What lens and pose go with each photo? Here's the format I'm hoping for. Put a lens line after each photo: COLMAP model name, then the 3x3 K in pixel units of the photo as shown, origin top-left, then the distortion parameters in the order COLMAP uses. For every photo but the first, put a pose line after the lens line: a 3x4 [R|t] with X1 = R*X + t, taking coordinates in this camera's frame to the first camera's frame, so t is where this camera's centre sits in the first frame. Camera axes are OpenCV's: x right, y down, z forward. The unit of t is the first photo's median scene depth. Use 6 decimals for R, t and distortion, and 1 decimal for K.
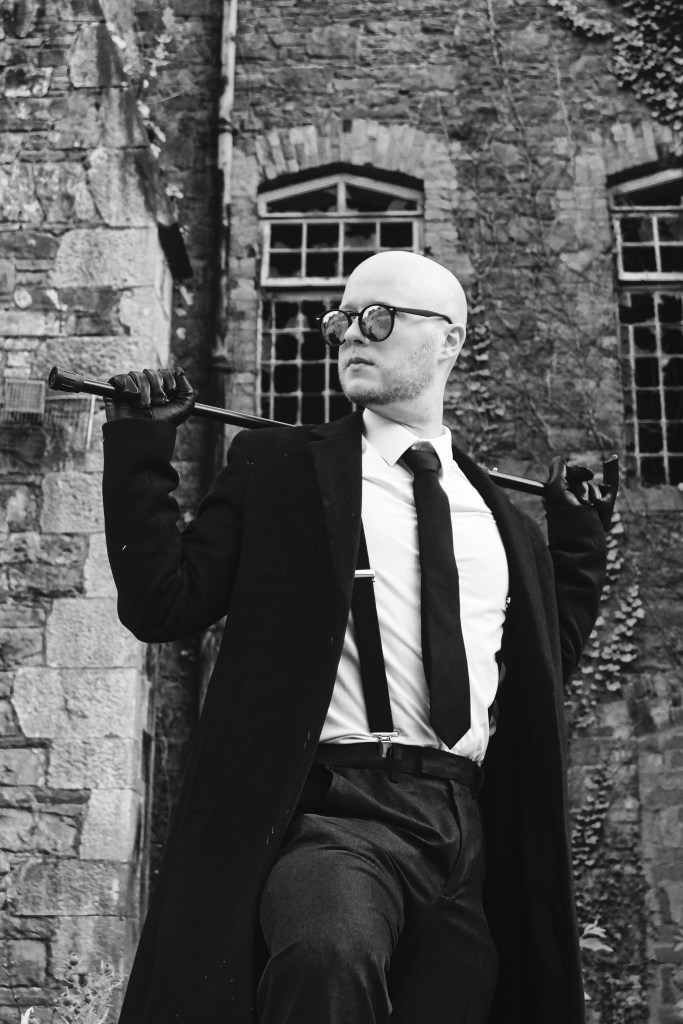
lens RADIAL K [[1596.7, 0, 353.6], [0, 1596.7, 501.7], [0, 0, 1]] dist [-0.024905, 0.011110]
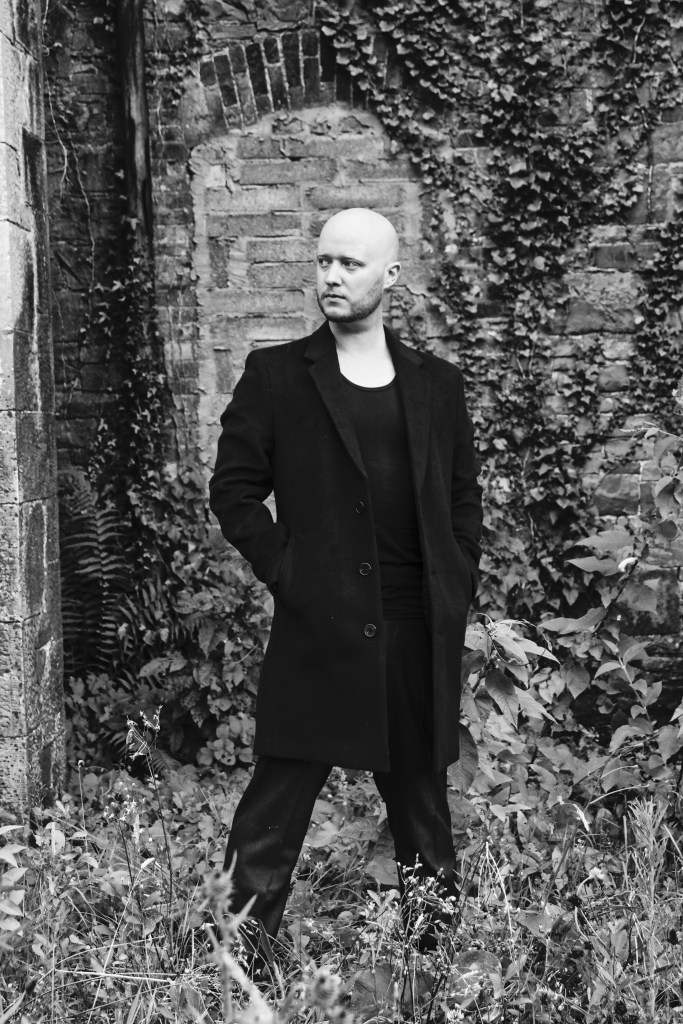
lens RADIAL K [[1854.5, 0, 357.3], [0, 1854.5, 512.6], [0, 0, 1]] dist [-0.019931, 0.096712]
pose [[0.999321, -0.036853, -0.000459, -0.000715], [0.034862, 0.941150, 0.336187, 0.037584], [-0.011958, -0.335975, 0.941795, 0.214797]]
